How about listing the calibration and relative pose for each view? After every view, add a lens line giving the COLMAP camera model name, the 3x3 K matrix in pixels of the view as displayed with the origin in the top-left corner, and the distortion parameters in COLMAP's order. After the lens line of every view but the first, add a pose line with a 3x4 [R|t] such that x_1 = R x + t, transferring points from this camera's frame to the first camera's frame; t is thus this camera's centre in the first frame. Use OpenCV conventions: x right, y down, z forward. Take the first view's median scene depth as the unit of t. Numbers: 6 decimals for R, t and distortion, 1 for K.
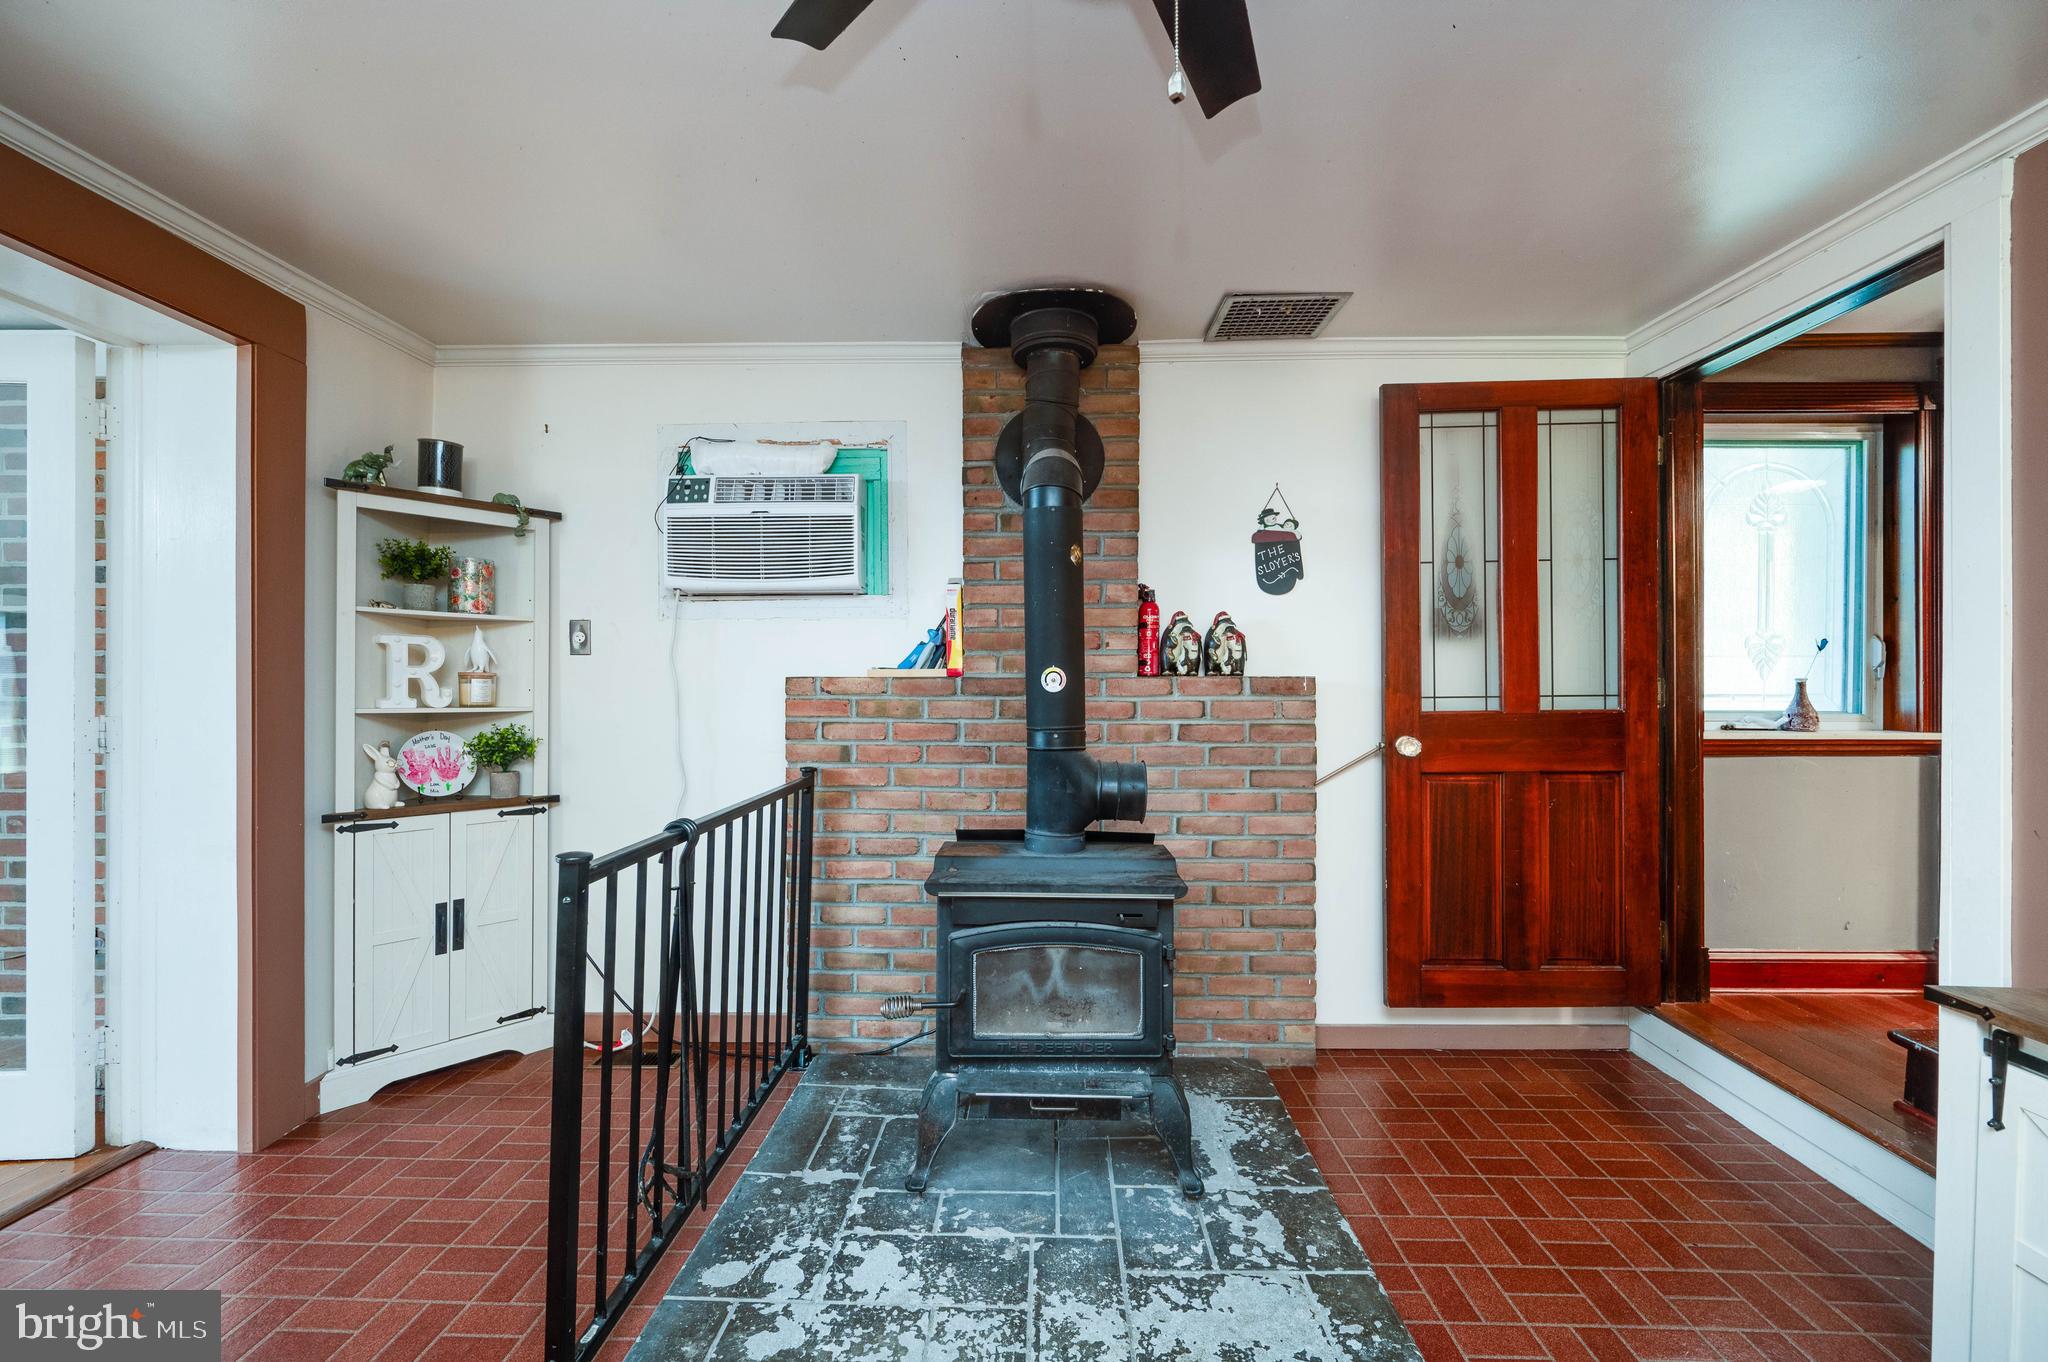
lens RADIAL K [[814.8, 0, 1051.6], [0, 814.8, 689.5], [0, 0, 1]] dist [-0.002543, -0.000820]
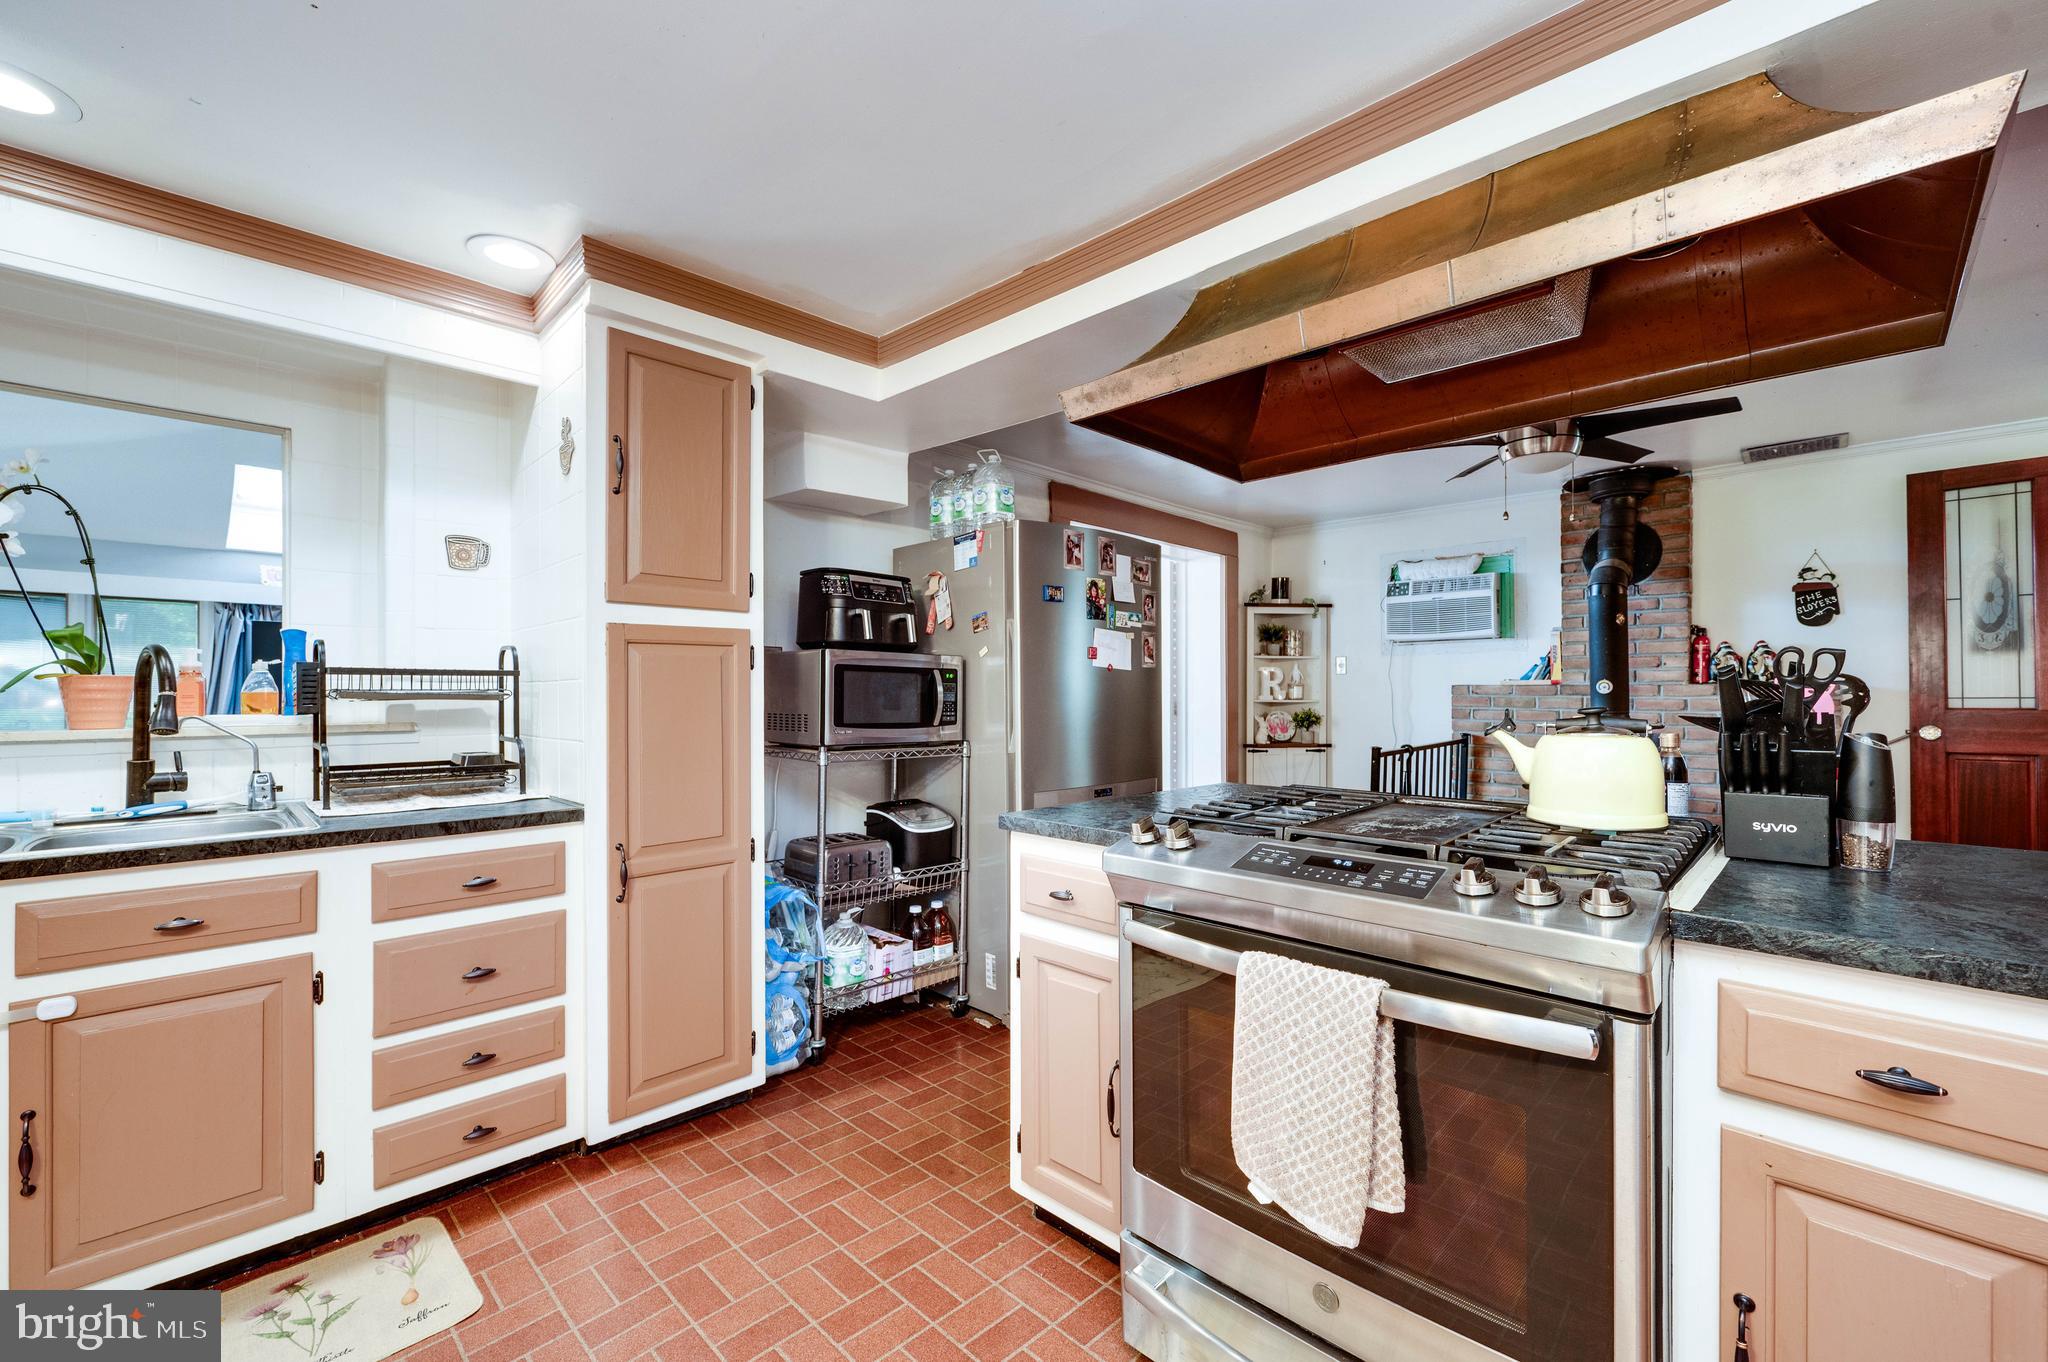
lens RADIAL K [[814.8, 0, 1016.1], [0, 814.8, 686.6], [0, 0, 1]] dist [-0.002543, -0.000820]
pose [[0.692131, -0.003766, -0.721762, 0.340374], [0.002930, 0.999993, -0.002407, -0.010016], [0.721766, -0.000449, 0.692138, -1.045848]]
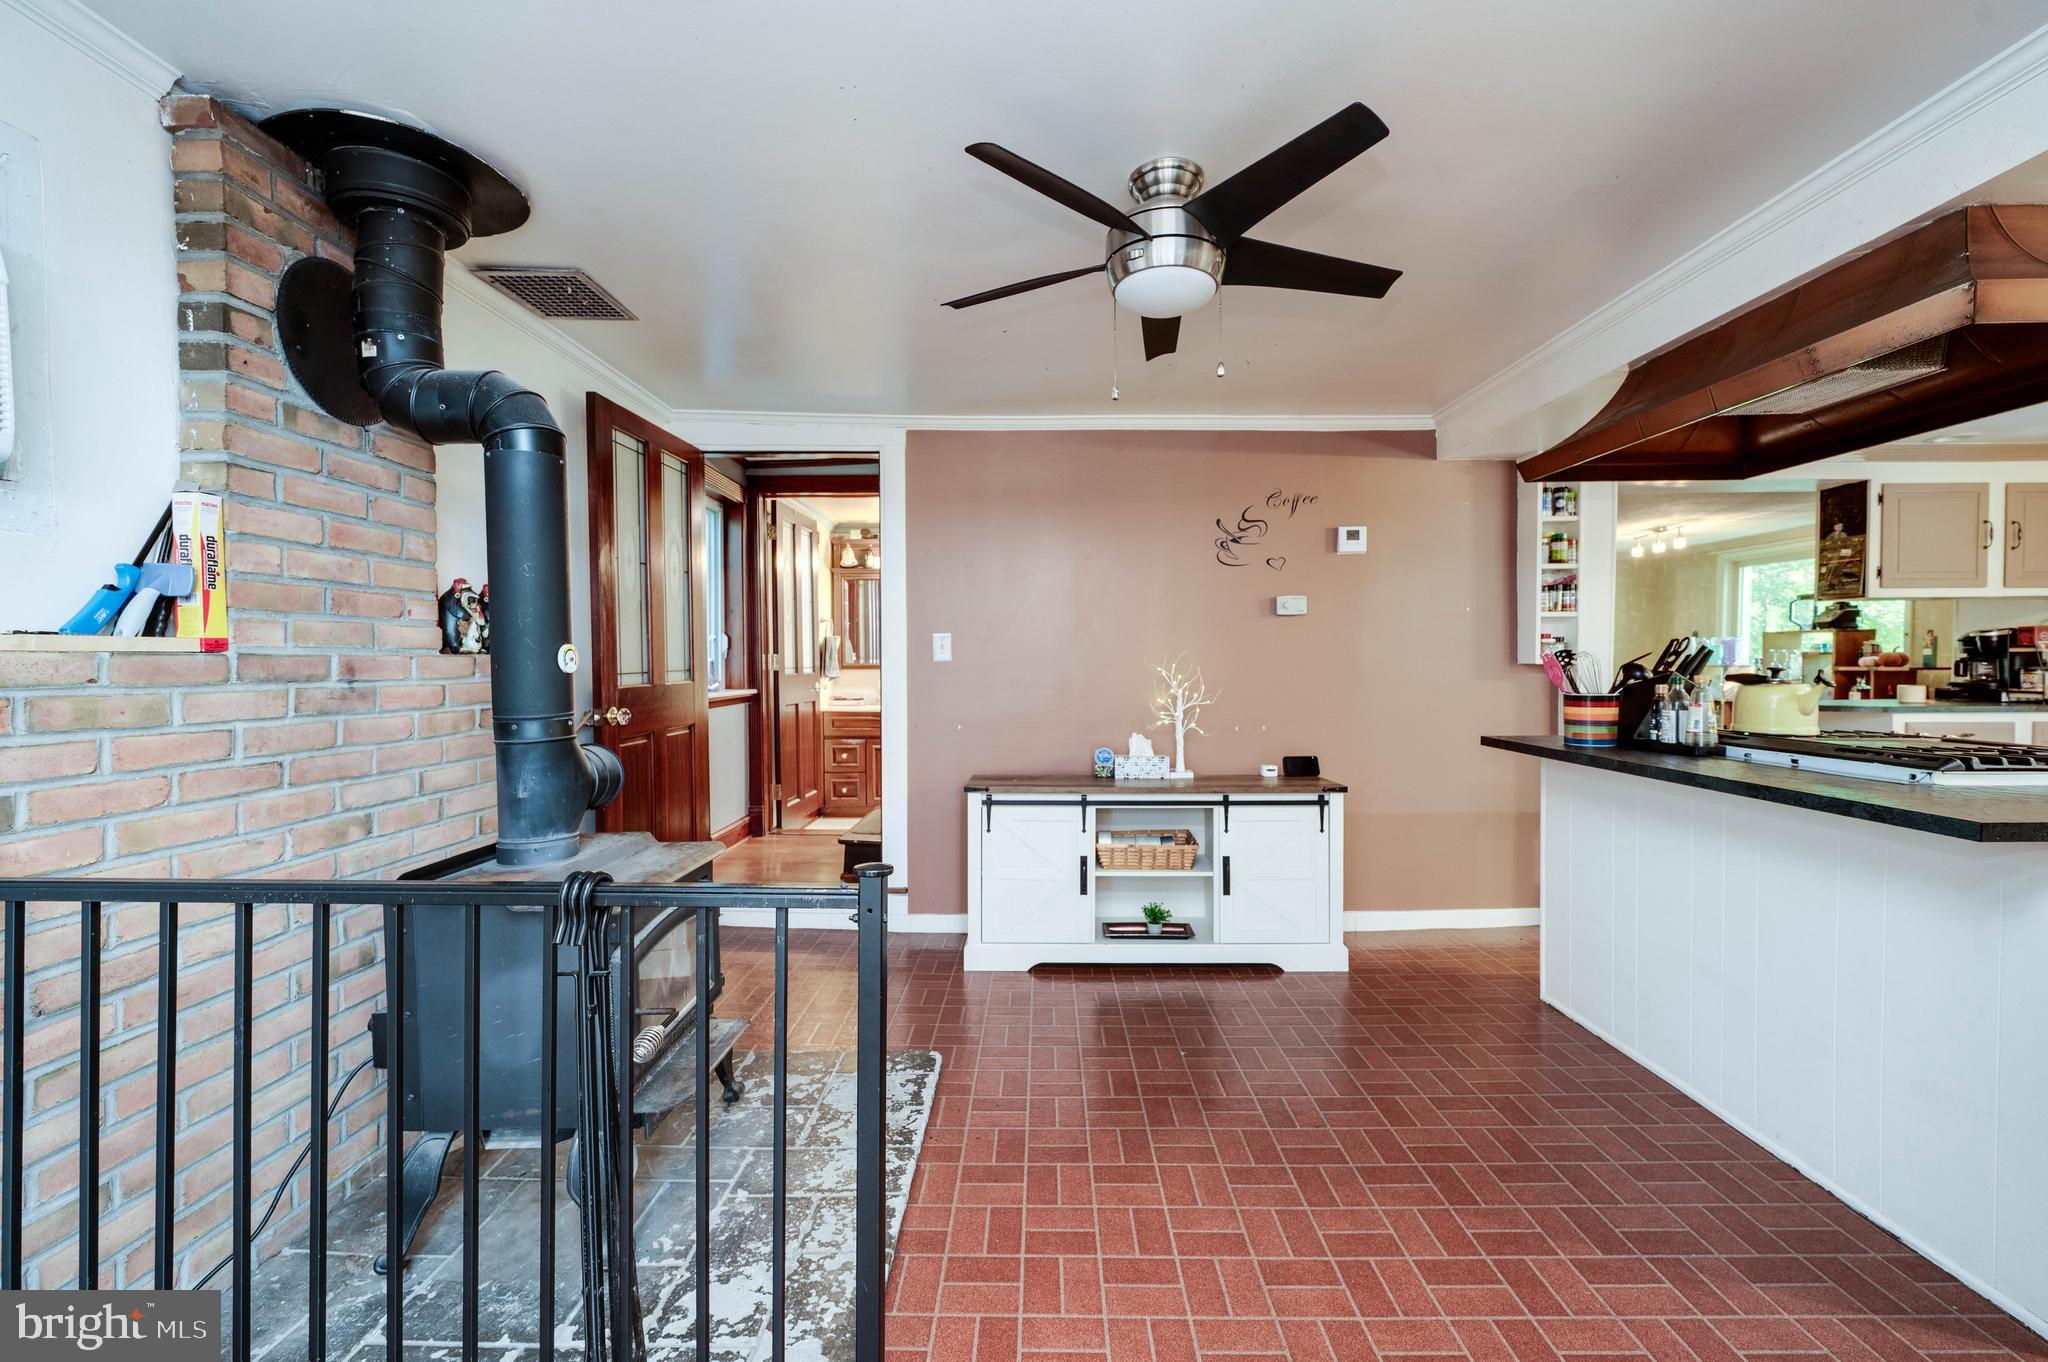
lens RADIAL K [[814.8, 0, 1012.2], [0, 814.8, 680.4], [0, 0, 1]] dist [-0.002543, -0.000820]
pose [[0.028634, -0.024437, 0.999291, -0.699658], [0.004200, 0.999695, 0.024327, -0.007317], [-0.999581, 0.003500, 0.028727, 0.406707]]
